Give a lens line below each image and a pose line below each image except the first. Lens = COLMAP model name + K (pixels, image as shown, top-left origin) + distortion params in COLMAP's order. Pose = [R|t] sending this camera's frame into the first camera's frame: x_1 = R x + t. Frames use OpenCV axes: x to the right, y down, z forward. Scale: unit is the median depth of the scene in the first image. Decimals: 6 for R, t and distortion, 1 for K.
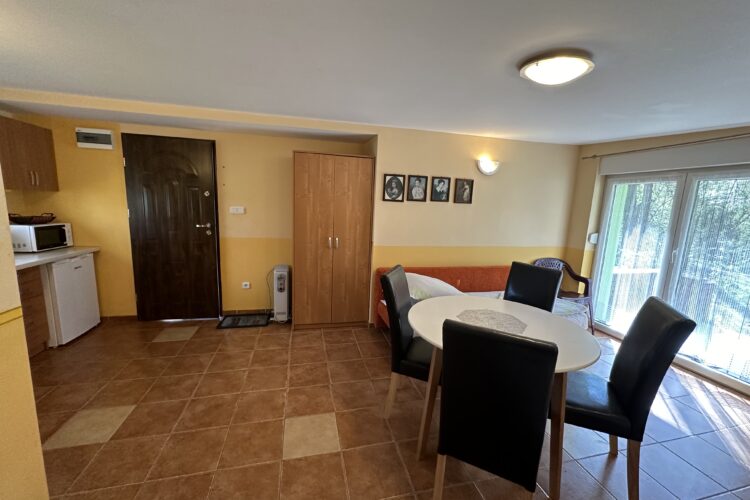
lens RADIAL K [[310.6, 0, 375.0], [0, 310.6, 250.0], [0, 0, 1]] dist [-0.001561, 0.000013]
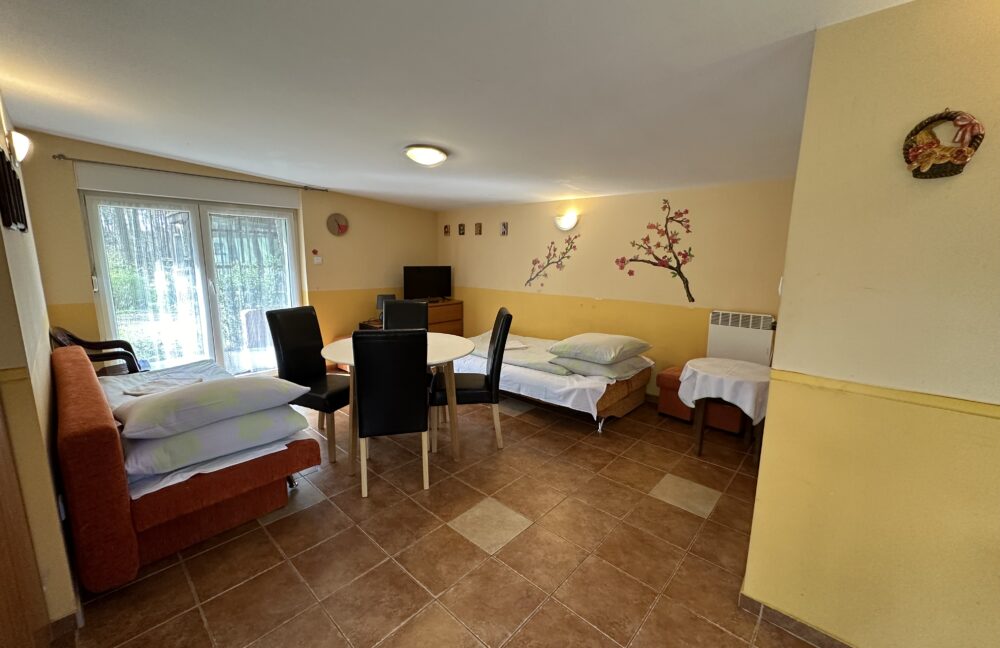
lens RADIAL K [[394.3, 0, 500.0], [0, 394.3, 324.0], [0, 0, 1]] dist [0.001141, 0.000194]
pose [[-0.564991, -0.190773, 0.802739, -0.526594], [0.084178, 0.954499, 0.286086, -0.128319], [-0.820791, 0.229209, -0.523225, 0.757050]]
